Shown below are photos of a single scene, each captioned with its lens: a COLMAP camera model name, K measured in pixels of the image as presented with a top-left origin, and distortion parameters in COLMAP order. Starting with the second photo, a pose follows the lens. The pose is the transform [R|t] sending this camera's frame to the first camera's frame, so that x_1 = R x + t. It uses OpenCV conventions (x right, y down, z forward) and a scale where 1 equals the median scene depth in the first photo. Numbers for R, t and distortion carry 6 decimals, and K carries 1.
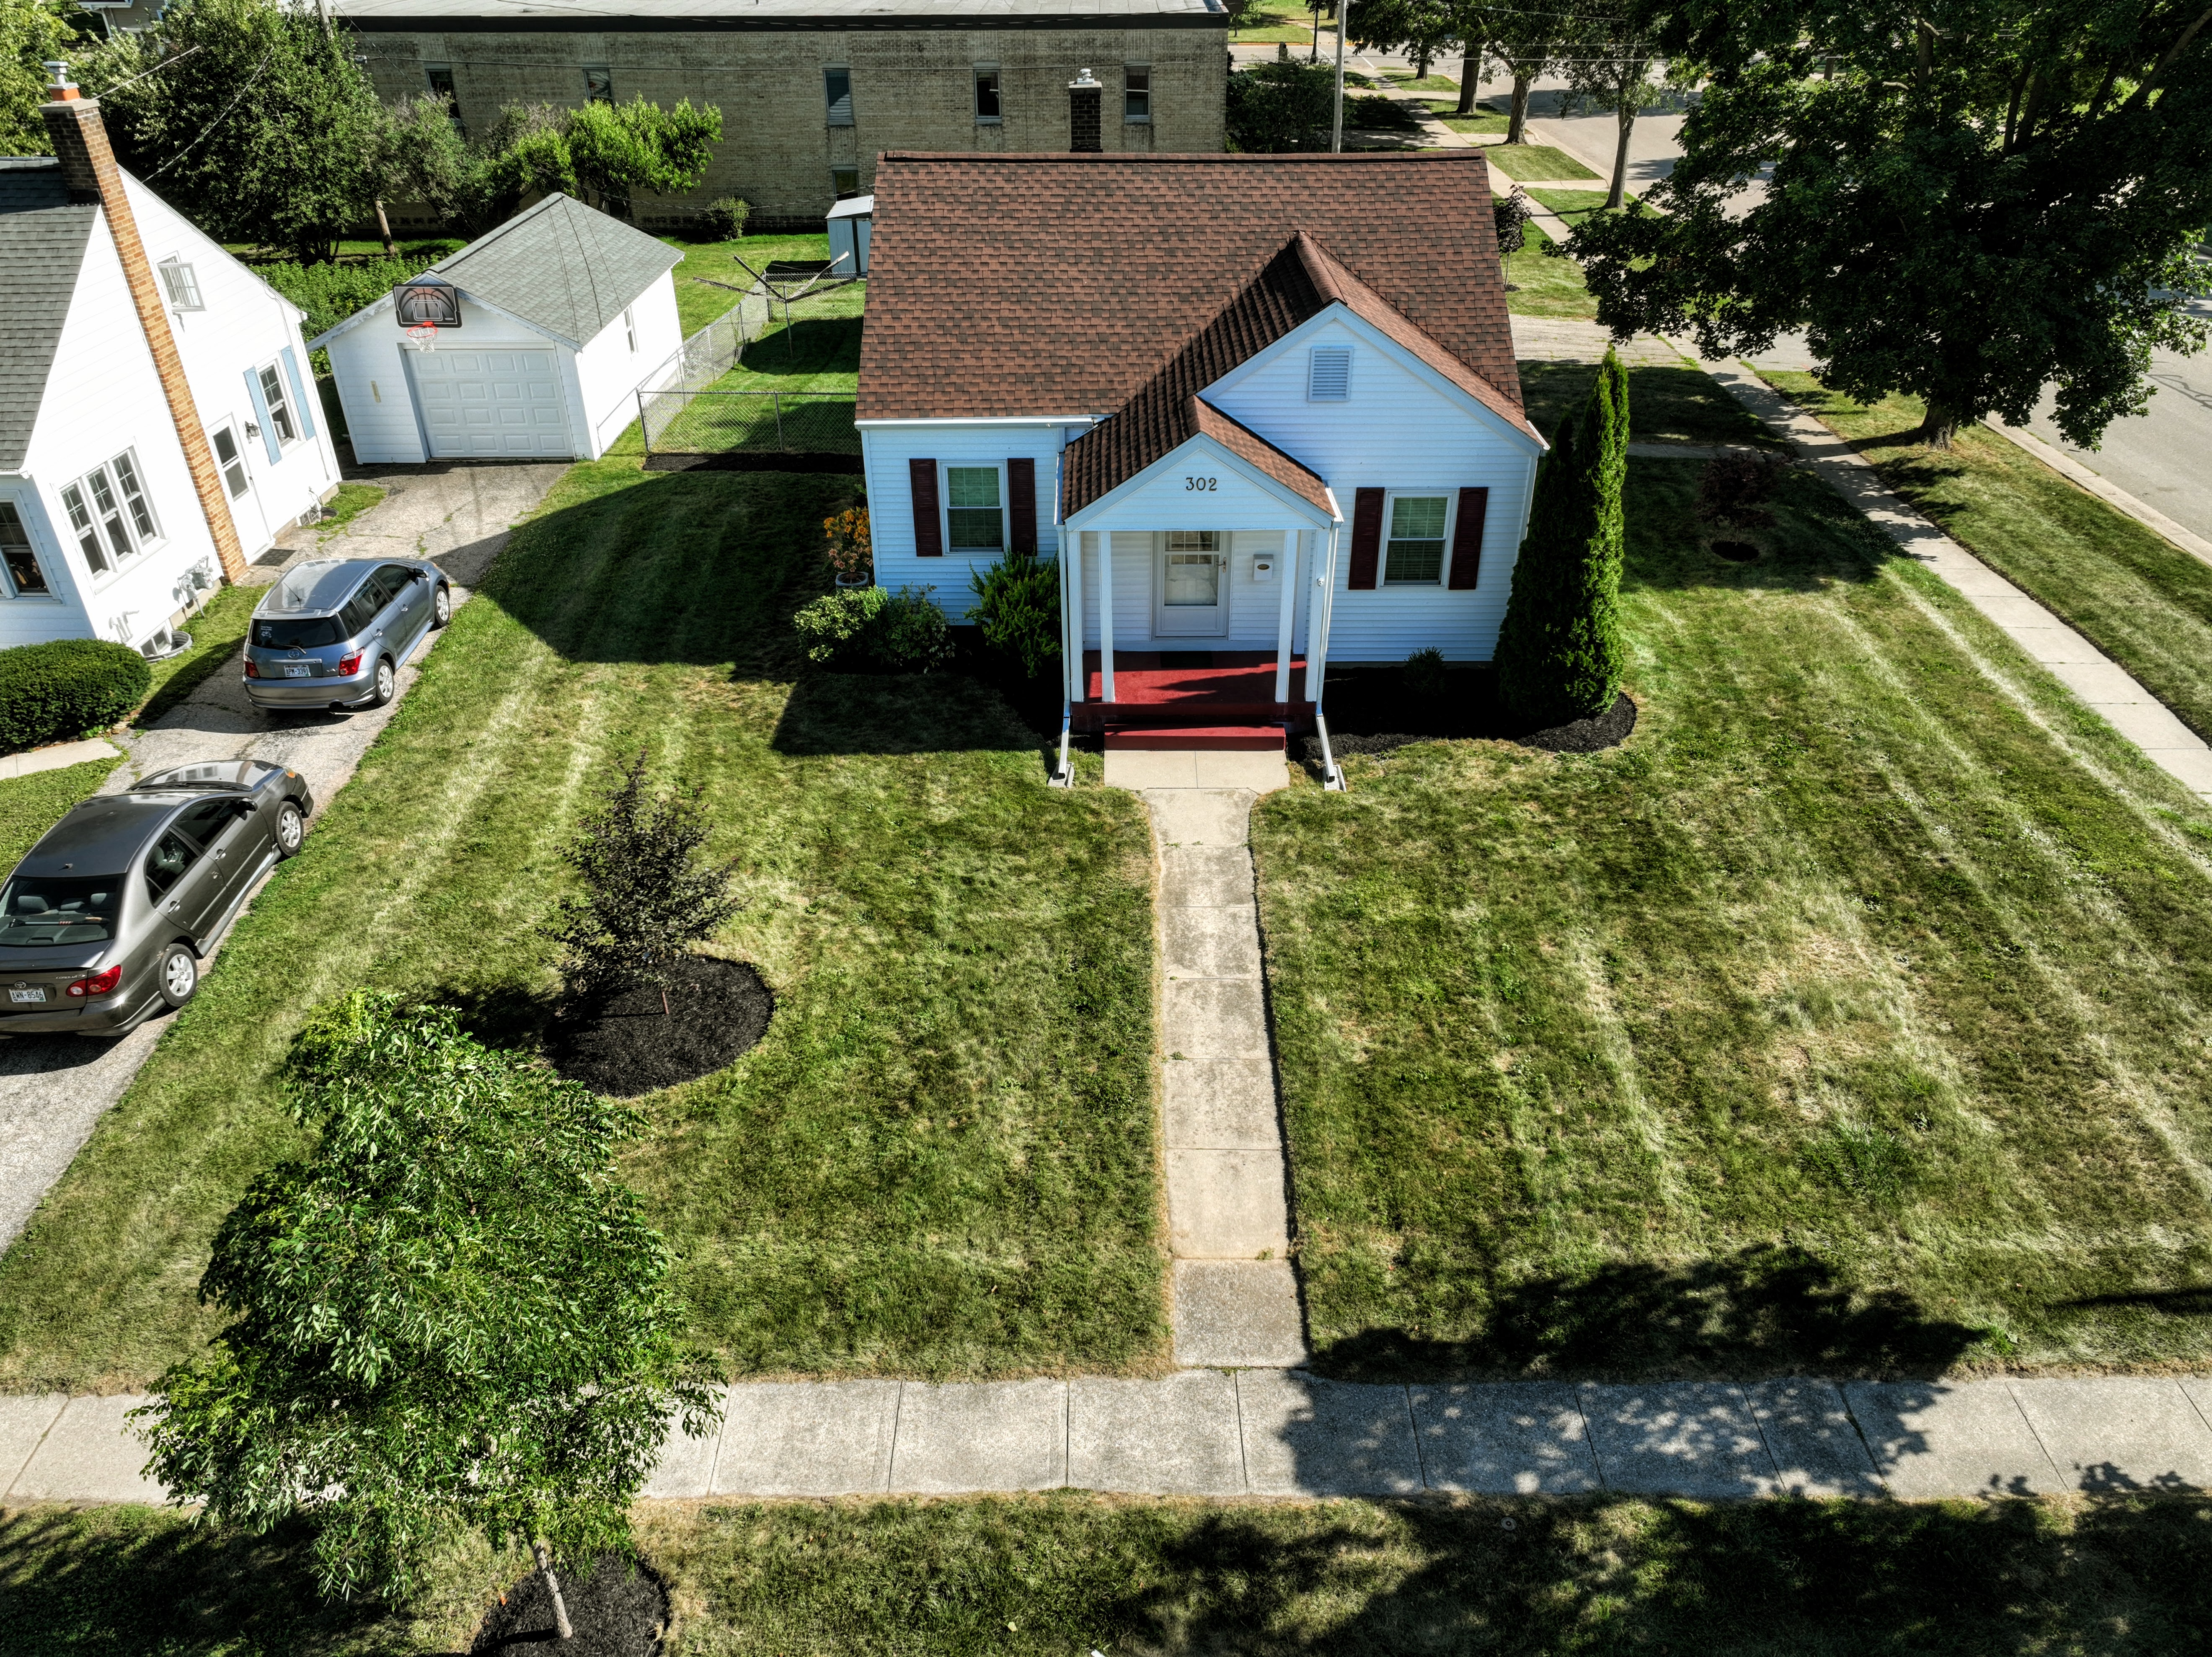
lens RADIAL K [[1548.3, 0, 1113.1], [0, 1548.3, 817.4], [0, 0, 1]] dist [0.001708, 0.010918]
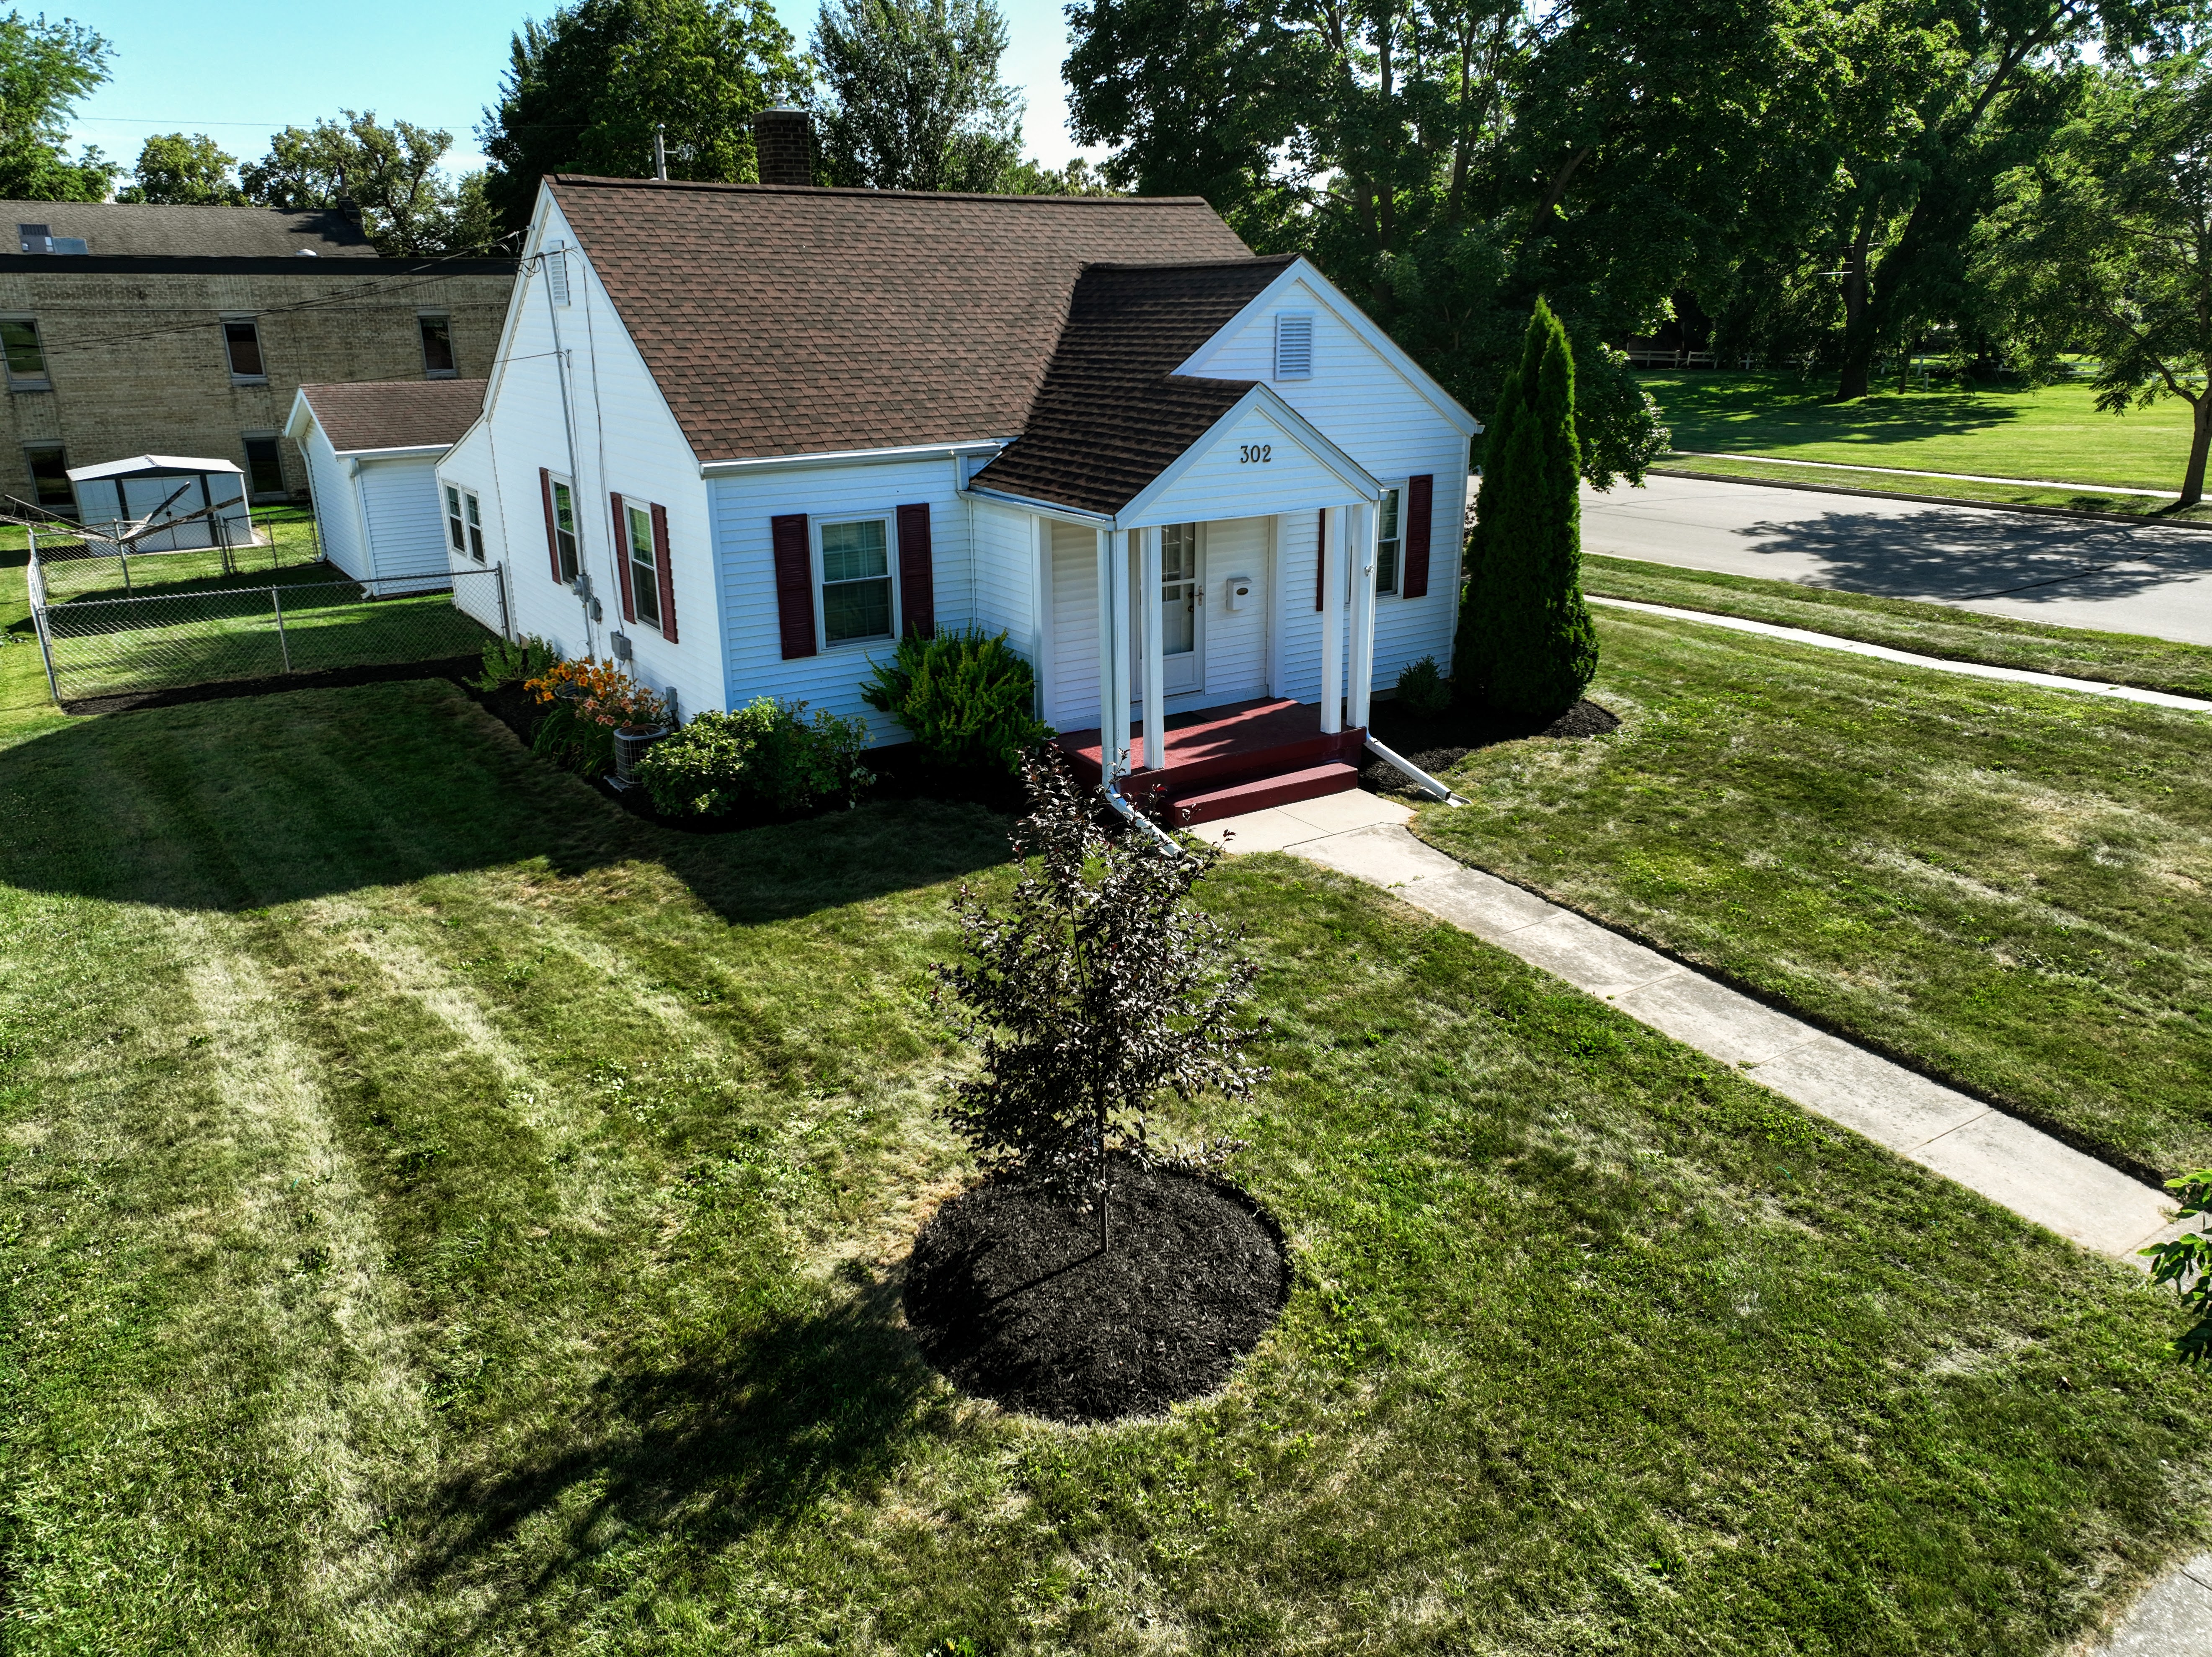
lens RADIAL K [[1548.3, 0, 1106.9], [0, 1548.3, 813.7], [0, 0, 1]] dist [0.001708, 0.010918]
pose [[0.830300, -0.179080, 0.527761, -0.502315], [0.296148, 0.943979, -0.145603, 0.056646], [-0.472121, 0.277190, 0.836820, 0.464956]]
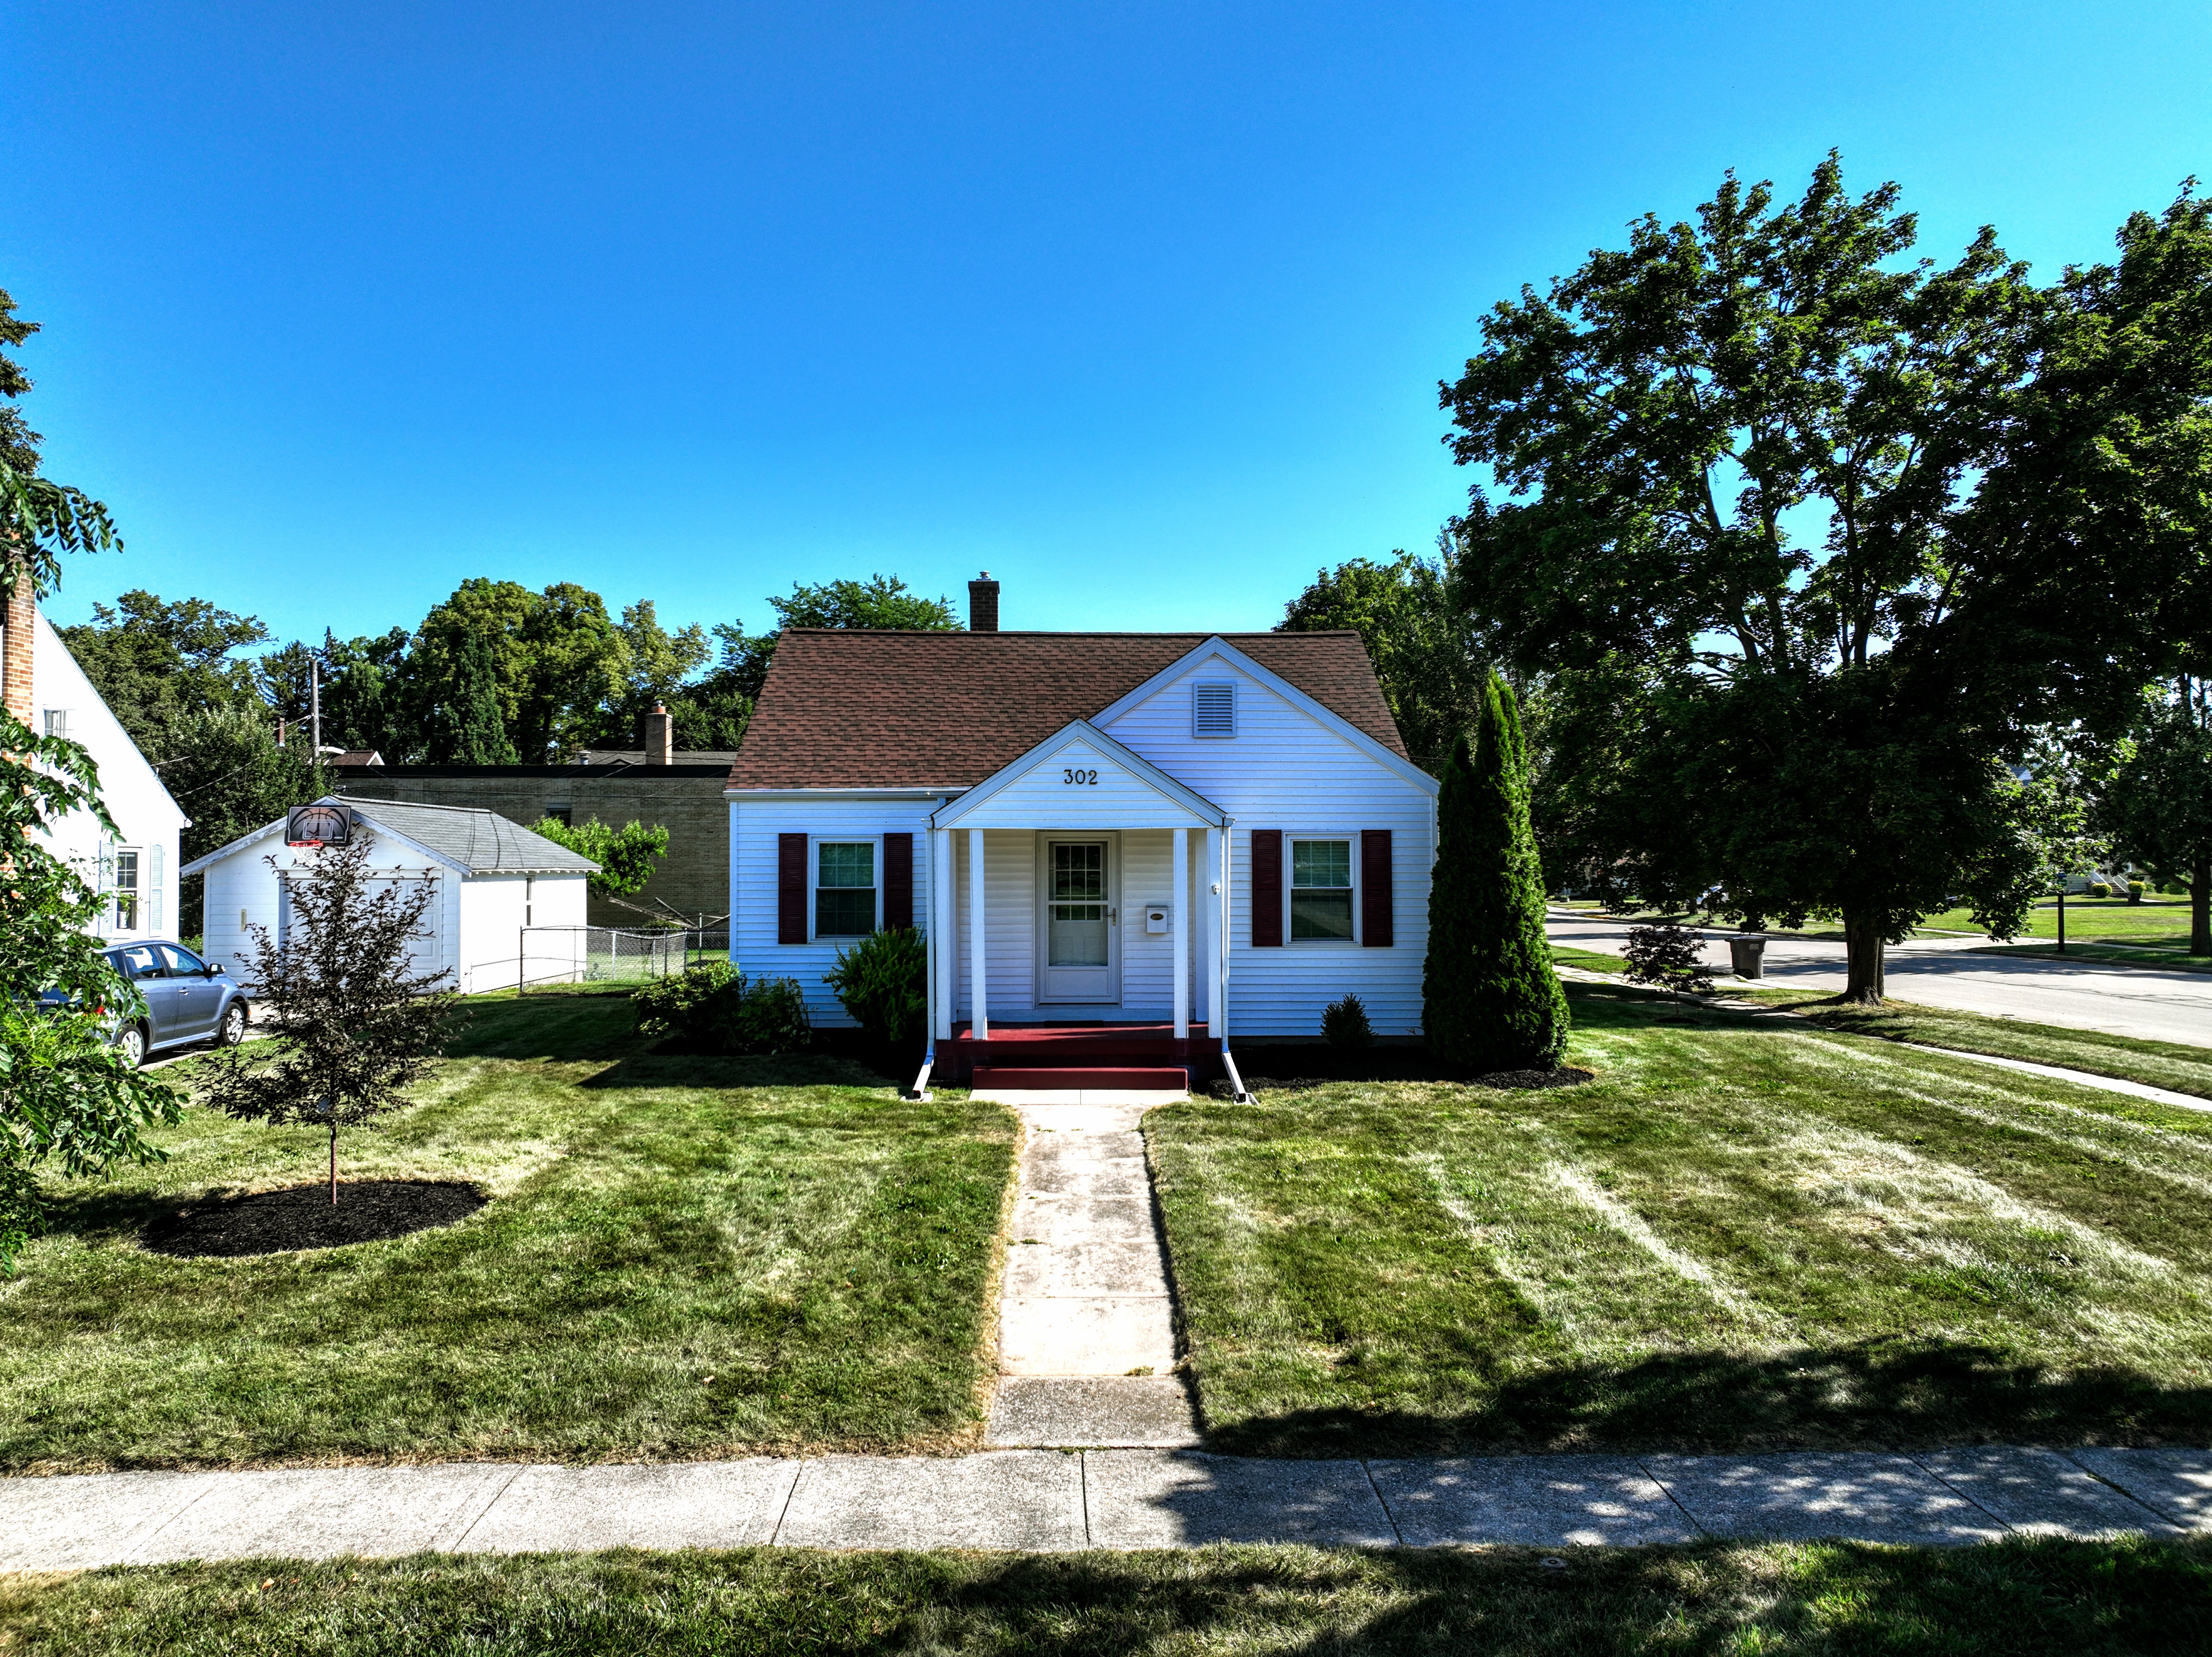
lens RADIAL K [[1548.3, 0, 1107.8], [0, 1548.3, 820.2], [0, 0, 1]] dist [0.001708, 0.010918]
pose [[0.999574, 0.002882, 0.029048, 0.050937], [0.013652, 0.833423, -0.552467, 0.354438], [-0.025801, 0.552628, 0.833028, 0.258986]]
